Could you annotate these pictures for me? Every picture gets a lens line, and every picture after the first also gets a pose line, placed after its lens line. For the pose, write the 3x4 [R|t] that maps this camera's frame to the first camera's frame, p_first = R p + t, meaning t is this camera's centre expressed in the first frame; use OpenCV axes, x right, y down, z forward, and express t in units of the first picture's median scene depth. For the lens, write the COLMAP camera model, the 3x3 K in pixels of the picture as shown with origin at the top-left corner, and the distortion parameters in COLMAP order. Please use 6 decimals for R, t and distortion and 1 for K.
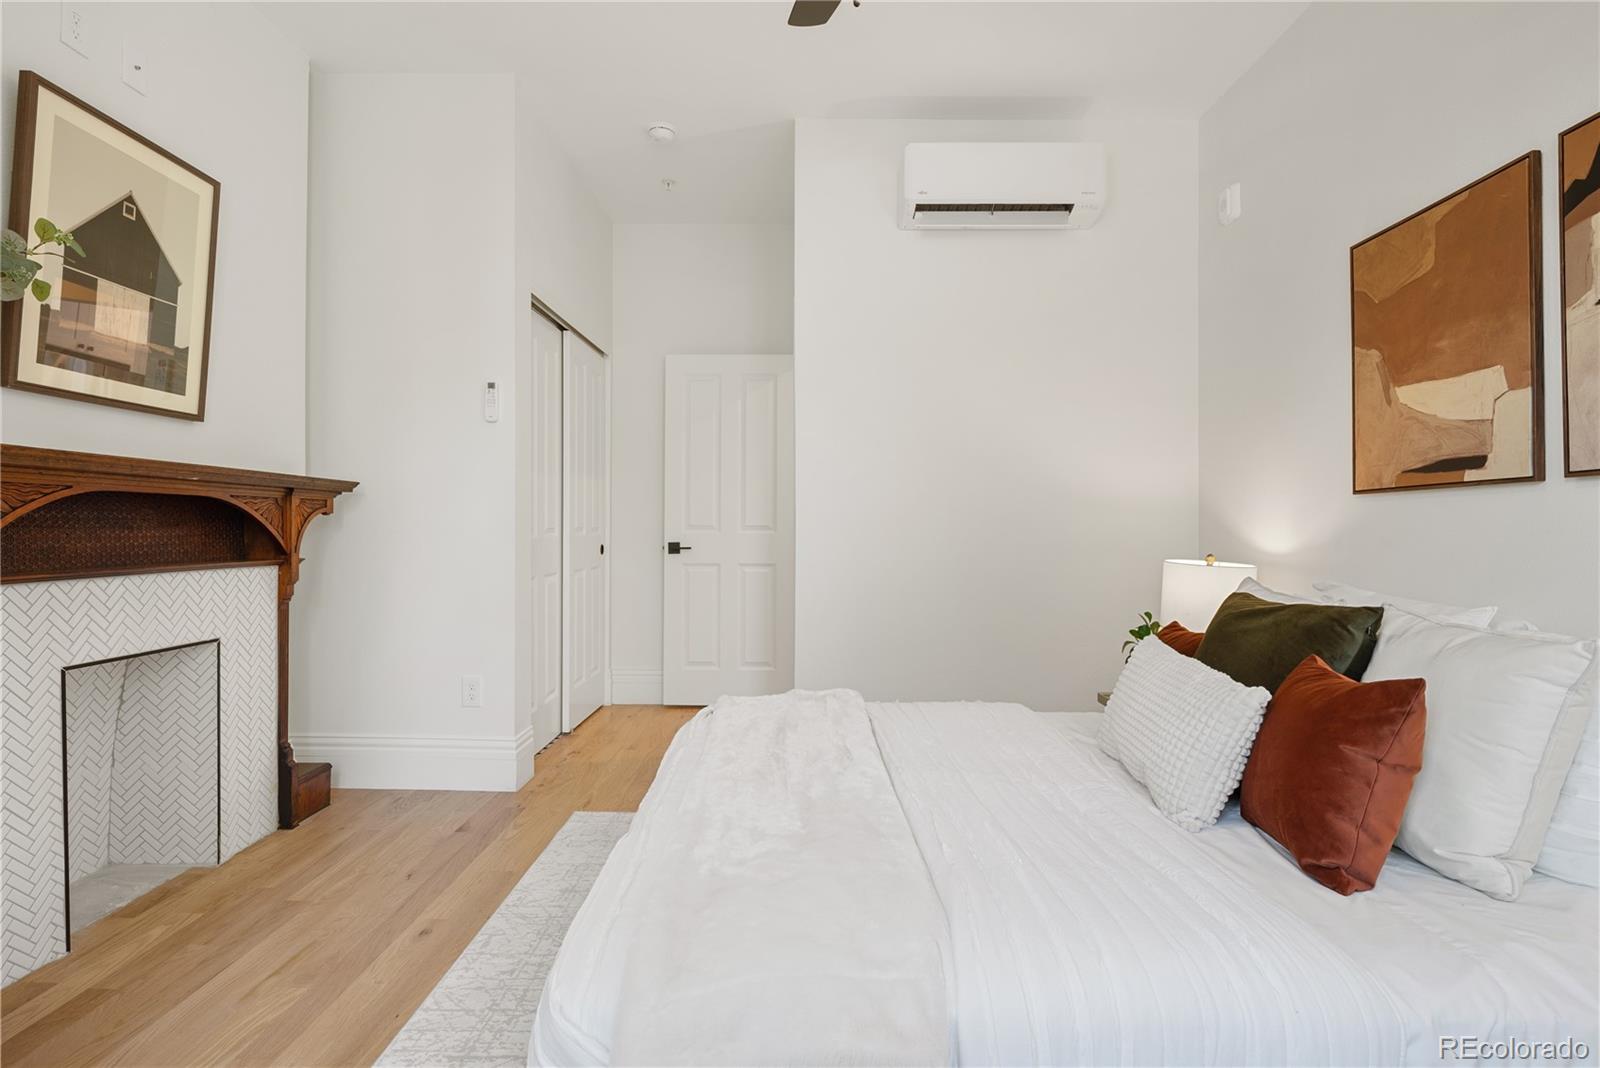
lens RADIAL K [[783.2, 0, 799.1], [0, 783.2, 525.9], [0, 0, 1]] dist [0.005621, -0.004862]
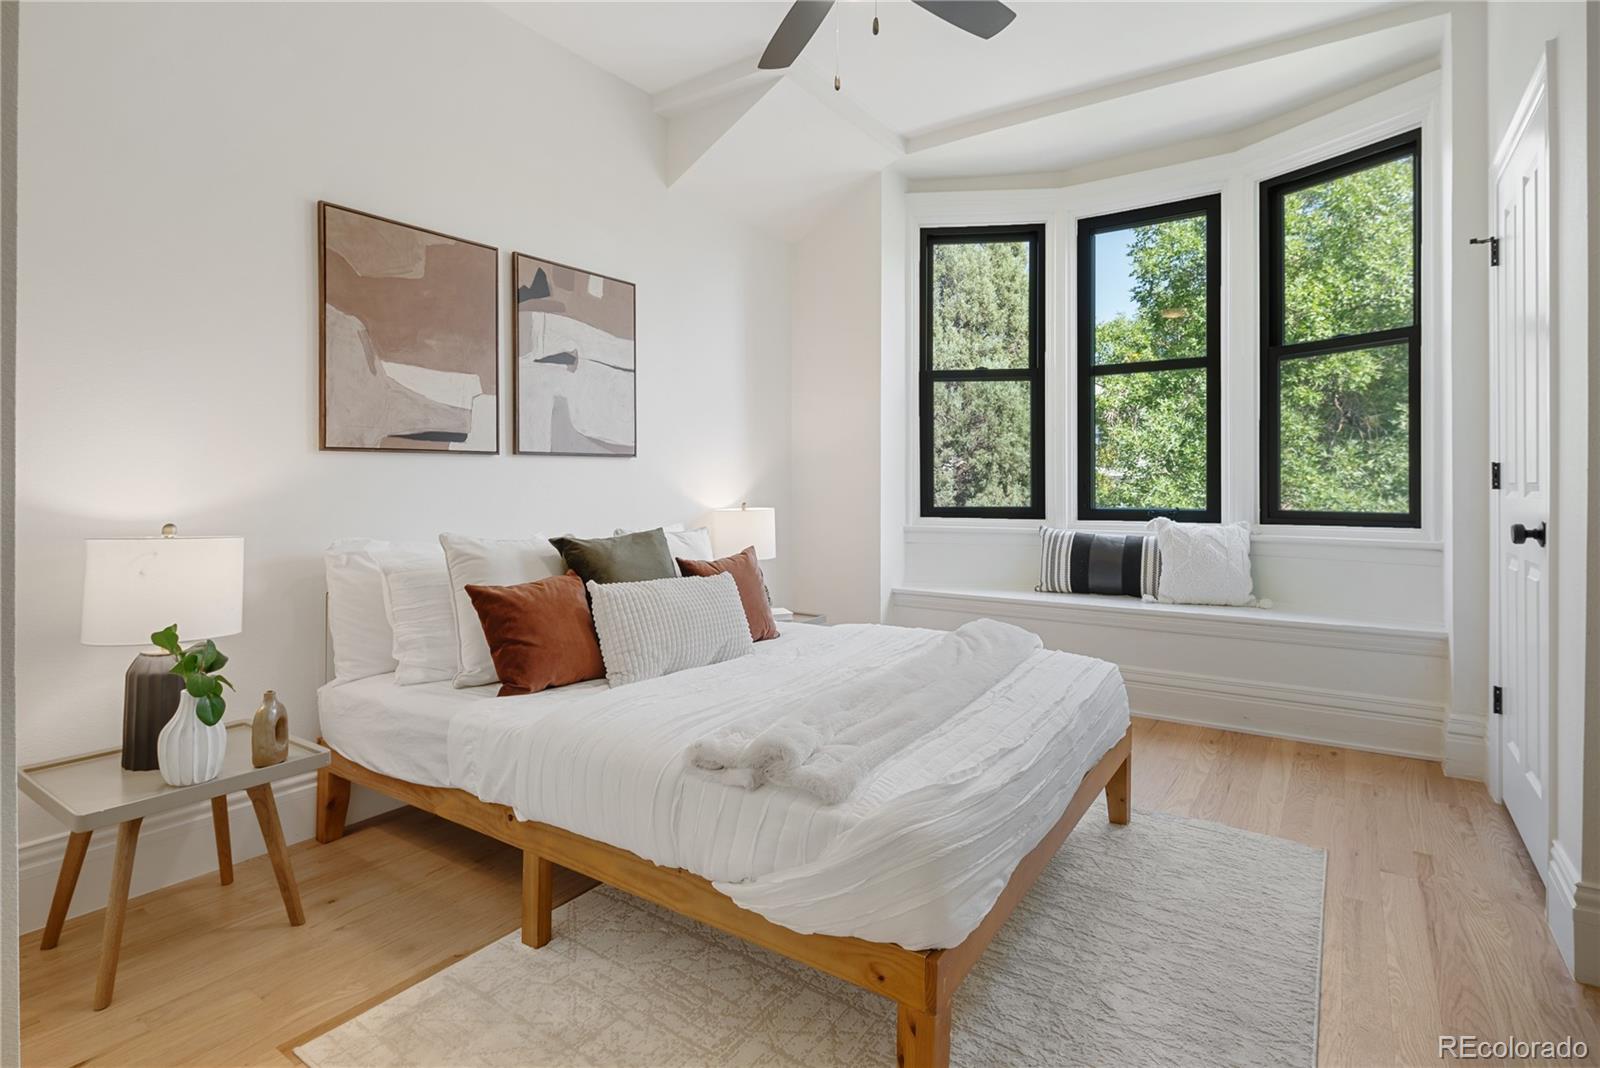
lens RADIAL K [[783.2, 0, 803.9], [0, 783.2, 483.8], [0, 0, 1]] dist [0.005621, -0.004862]
pose [[-0.839499, -0.003068, 0.543352, -0.343244], [-0.003226, 0.999995, 0.000661, -0.000492], [-0.543351, -0.001198, -0.839505, 1.491356]]
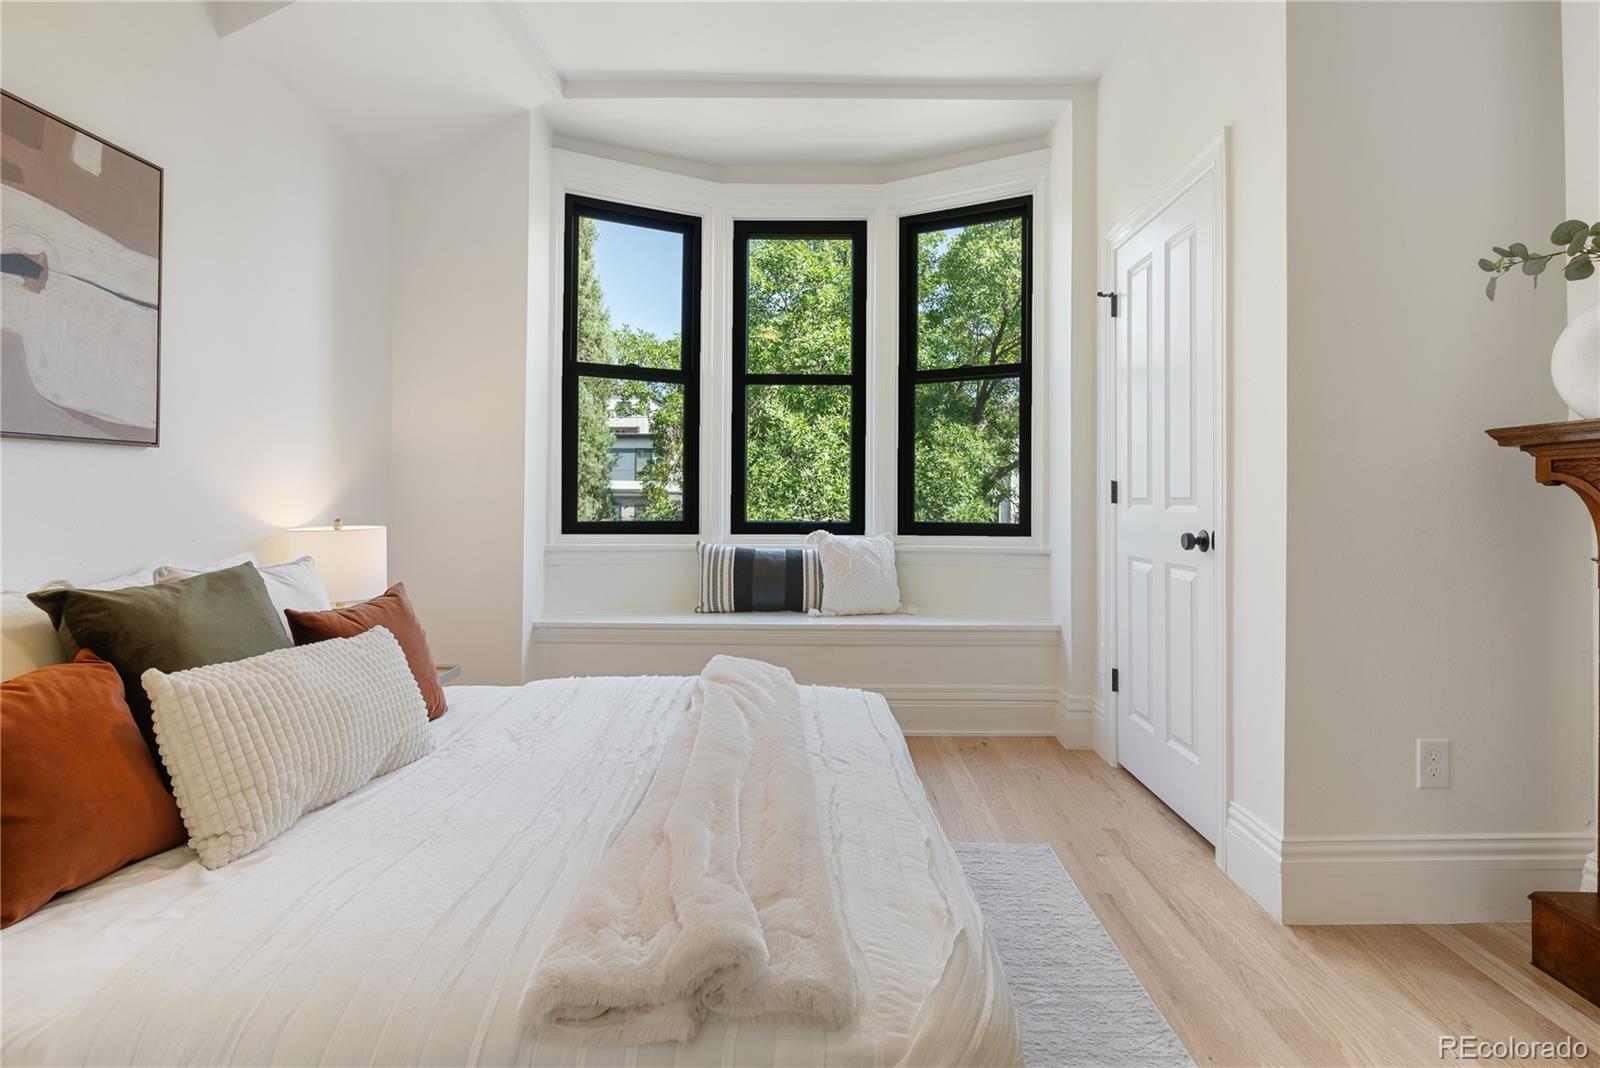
lens RADIAL K [[783.2, 0, 810.3], [0, 783.2, 488.1], [0, 0, 1]] dist [0.005621, -0.004862]
pose [[-0.999896, -0.011317, -0.008984, -0.037563], [-0.011191, 0.999841, -0.013897, 0.003264], [0.009139, -0.013795, -0.999863, 1.349792]]
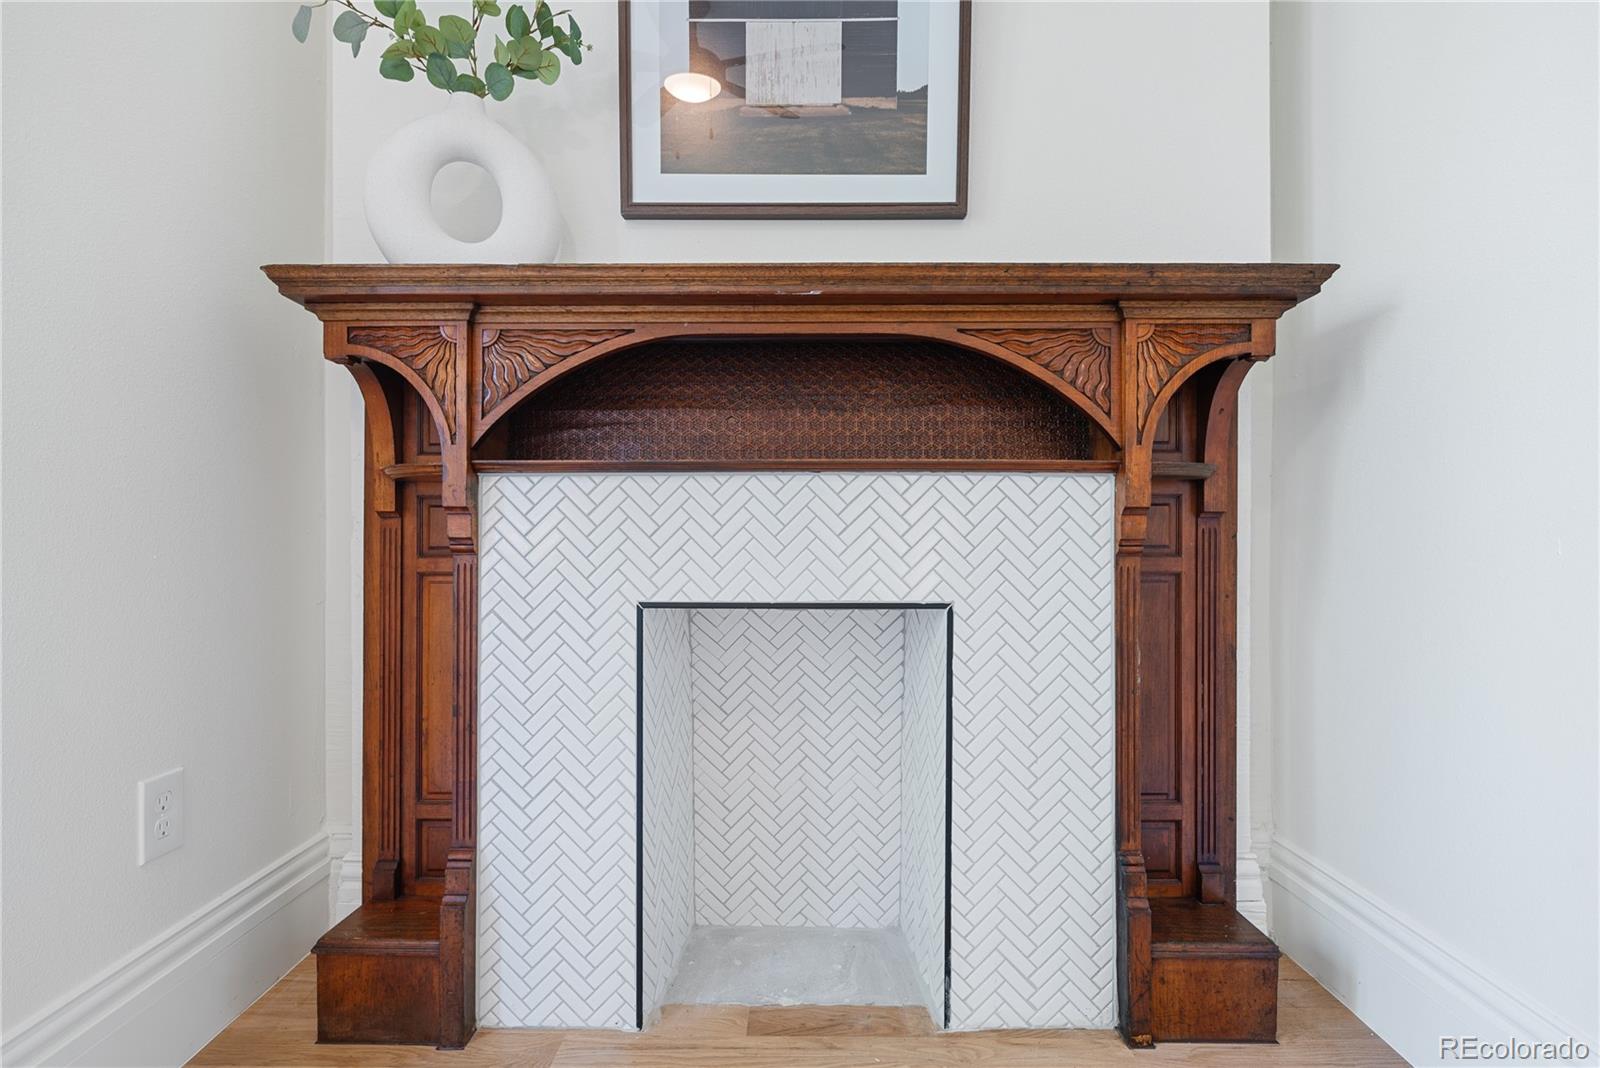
lens RADIAL K [[783.2, 0, 807.5], [0, 783.2, 542.4], [0, 0, 1]] dist [0.005621, -0.004862]
pose [[-0.003764, -0.001053, -0.999992, -0.213942], [0.001504, 0.999998, -0.001059, 0.105262], [0.999992, -0.001508, -0.003763, 0.930357]]
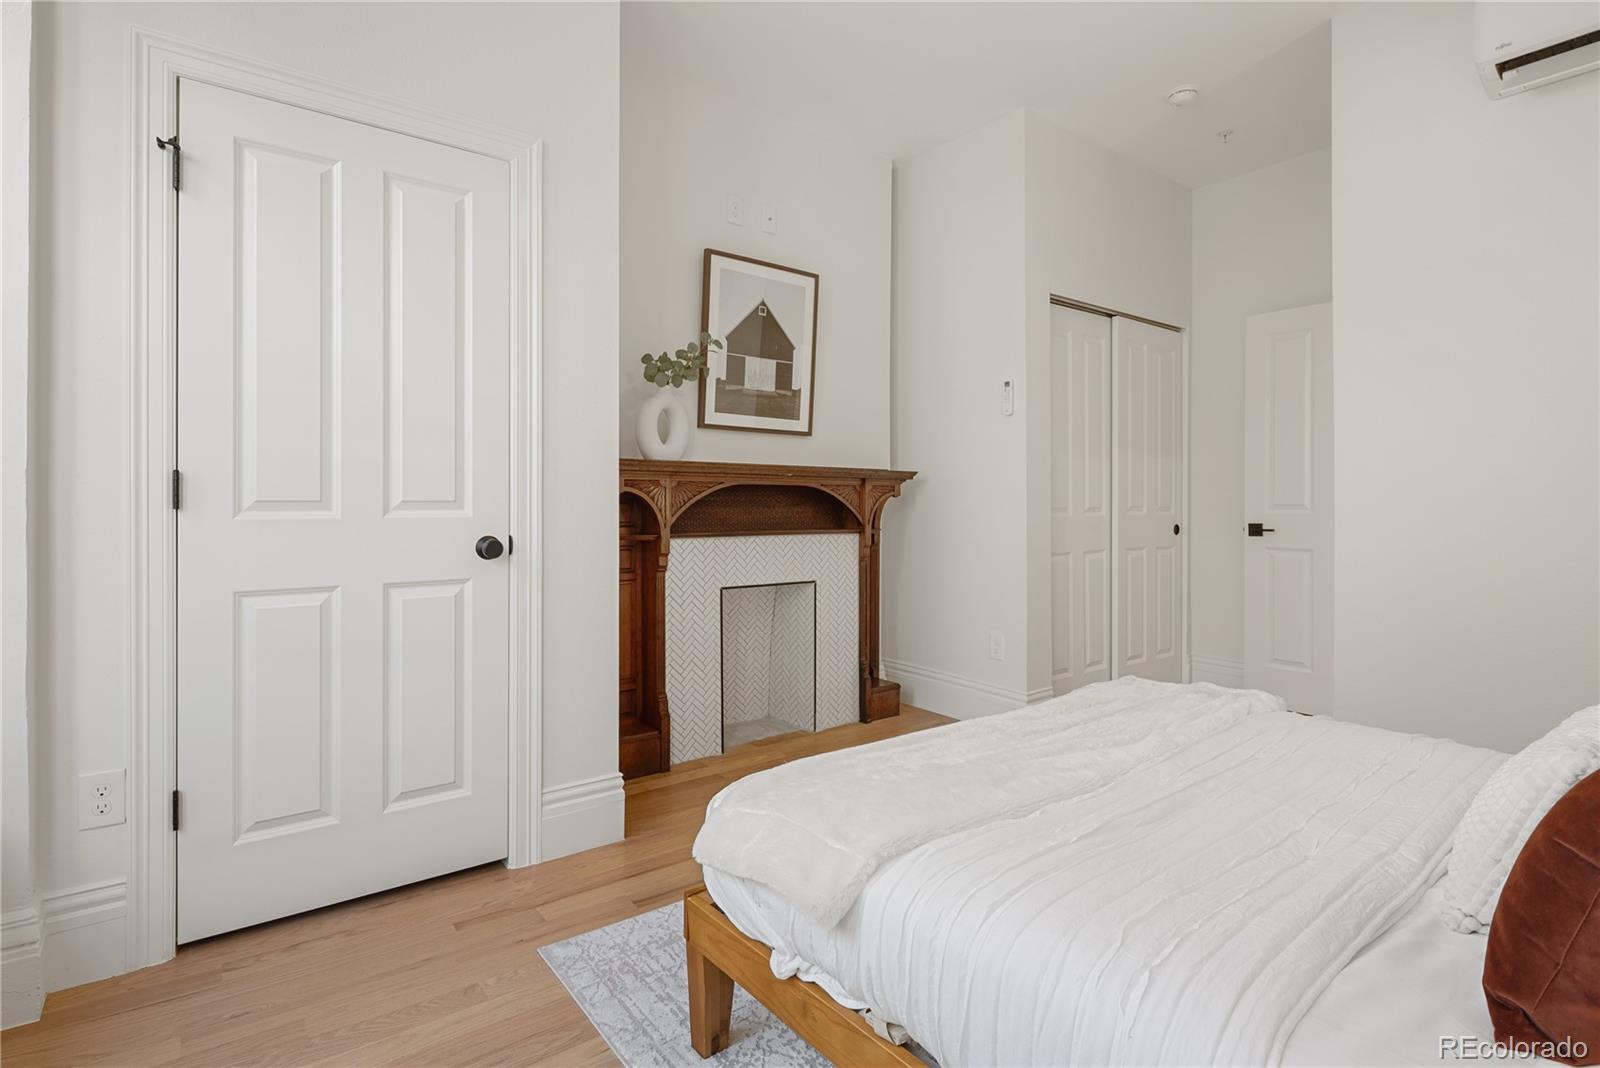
lens RADIAL K [[783.2, 0, 797.0], [0, 783.2, 503.3], [0, 0, 1]] dist [0.005621, -0.004862]
pose [[0.619106, -0.002821, -0.785303, 0.420400], [0.000489, 0.999995, -0.003207, 0.000888], [0.785308, 0.001602, 0.619104, 0.051385]]
